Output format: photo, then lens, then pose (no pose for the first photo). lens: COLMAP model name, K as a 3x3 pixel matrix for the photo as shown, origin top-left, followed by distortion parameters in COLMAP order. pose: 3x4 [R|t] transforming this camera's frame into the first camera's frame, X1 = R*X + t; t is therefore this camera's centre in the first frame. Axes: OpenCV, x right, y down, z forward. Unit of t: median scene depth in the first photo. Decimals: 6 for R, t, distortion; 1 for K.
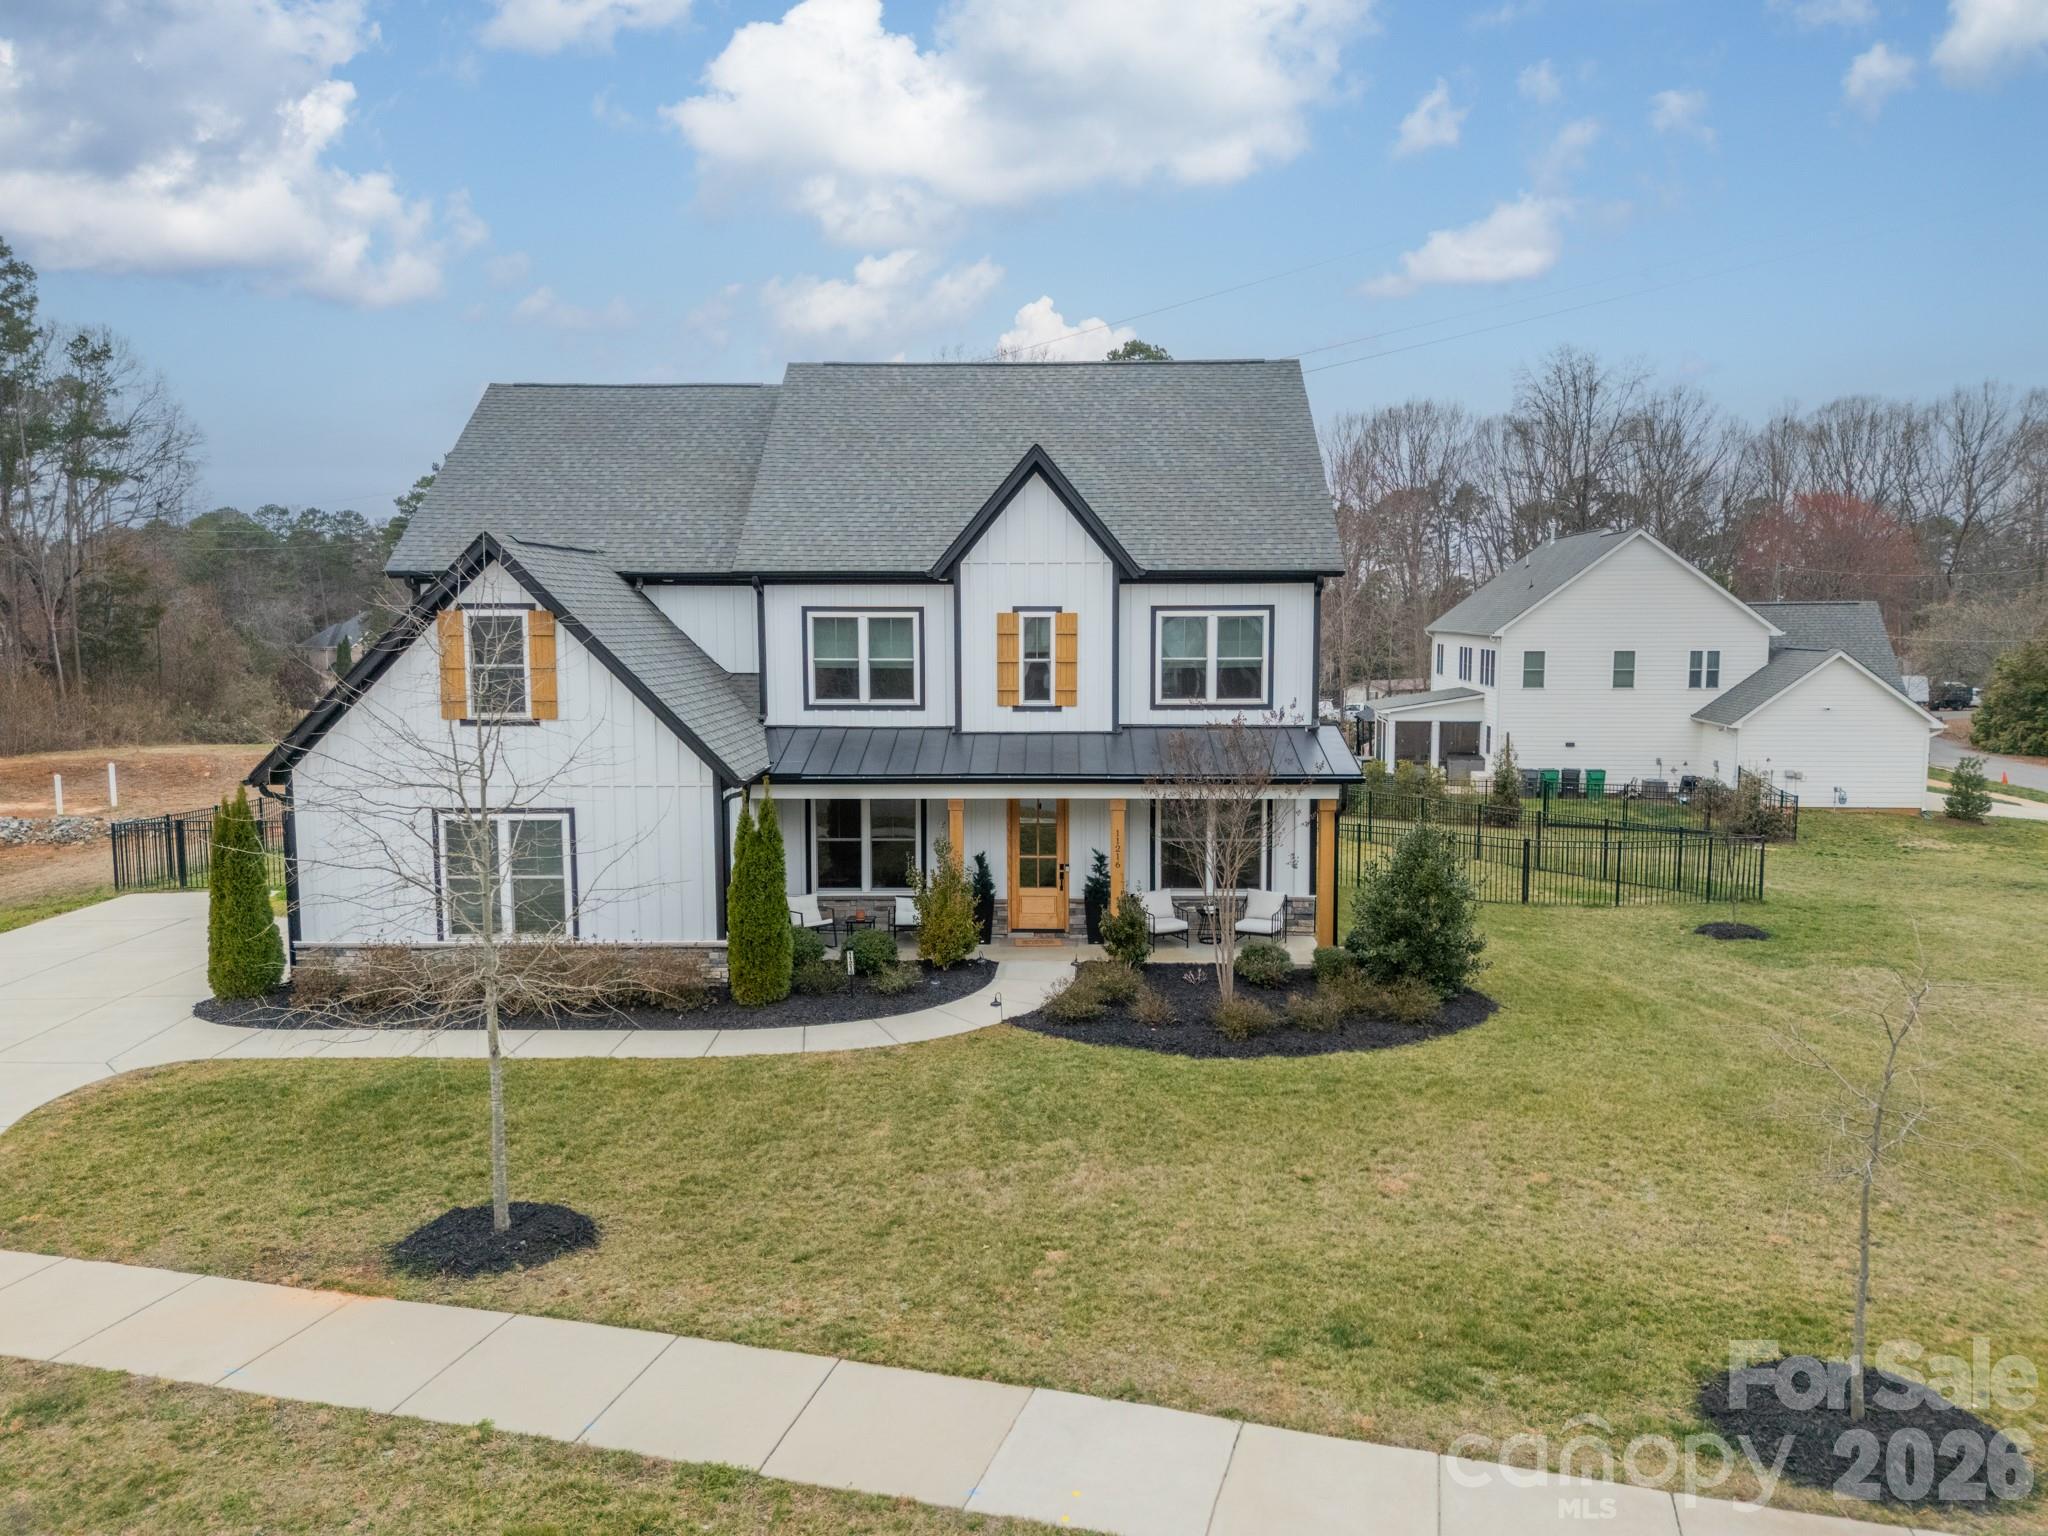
lens RADIAL K [[1493.7, 0, 1035.1], [0, 1493.7, 773.2], [0, 0, 1]] dist [0.082923, -0.081642]
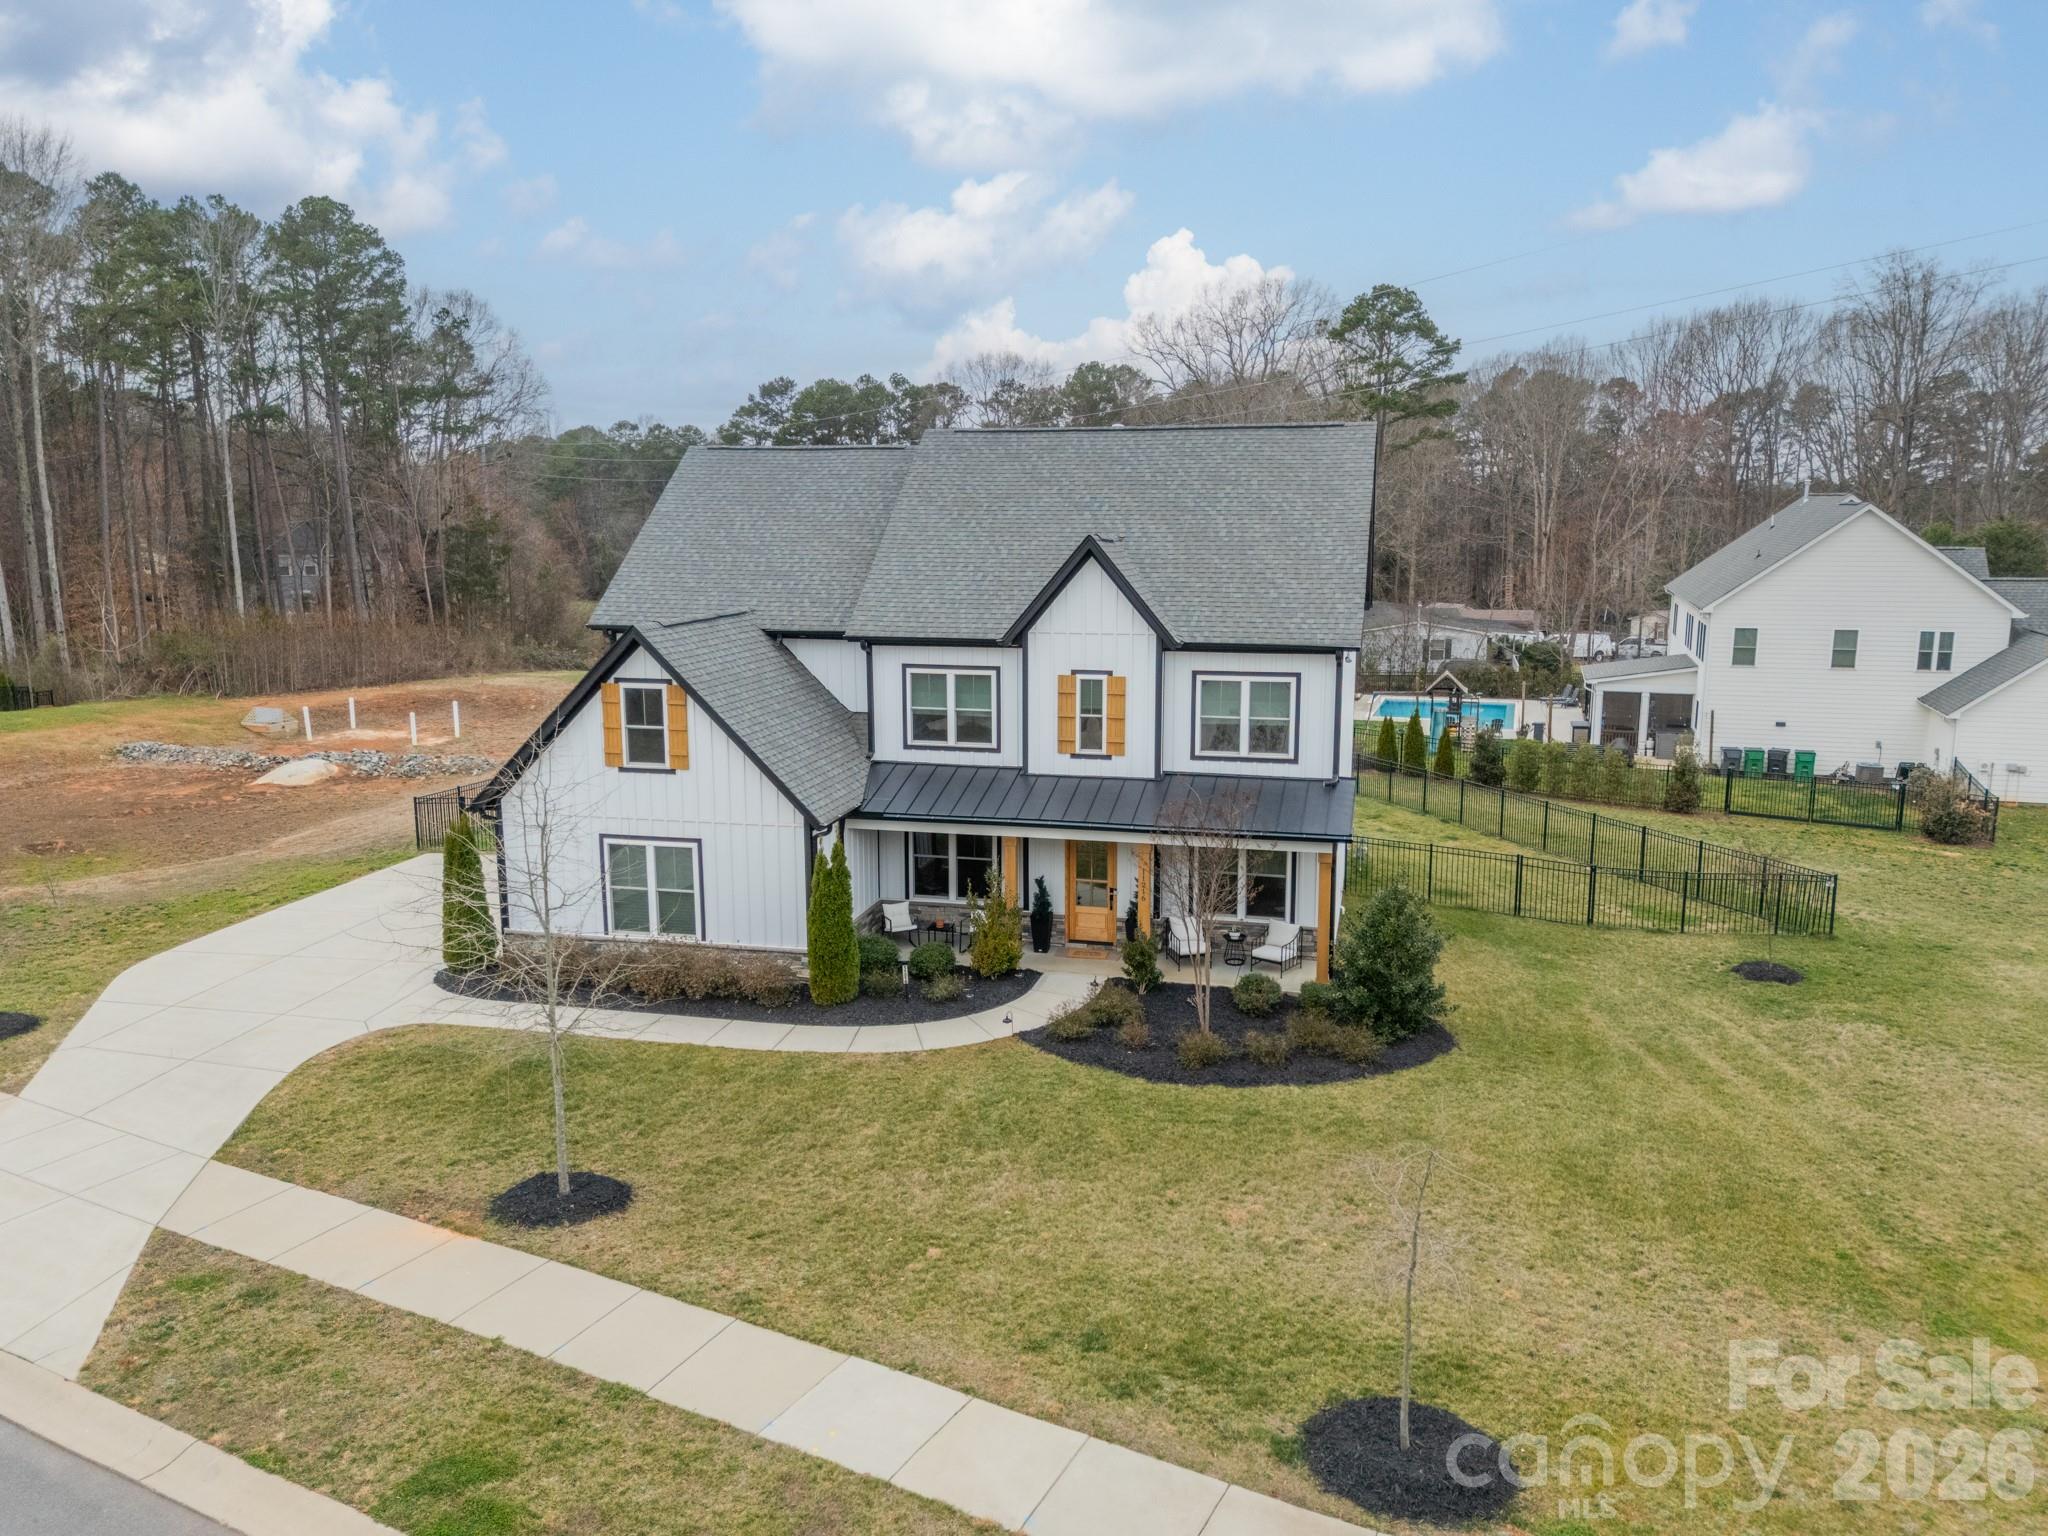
lens RADIAL K [[1493.7, 0, 1035.1], [0, 1493.7, 773.2], [0, 0, 1]] dist [0.082923, -0.081642]
pose [[0.977511, 0.038896, -0.207268, 0.233445], [-0.023457, 0.996799, 0.076434, -0.137608], [0.209577, -0.069853, 0.975294, -0.175622]]
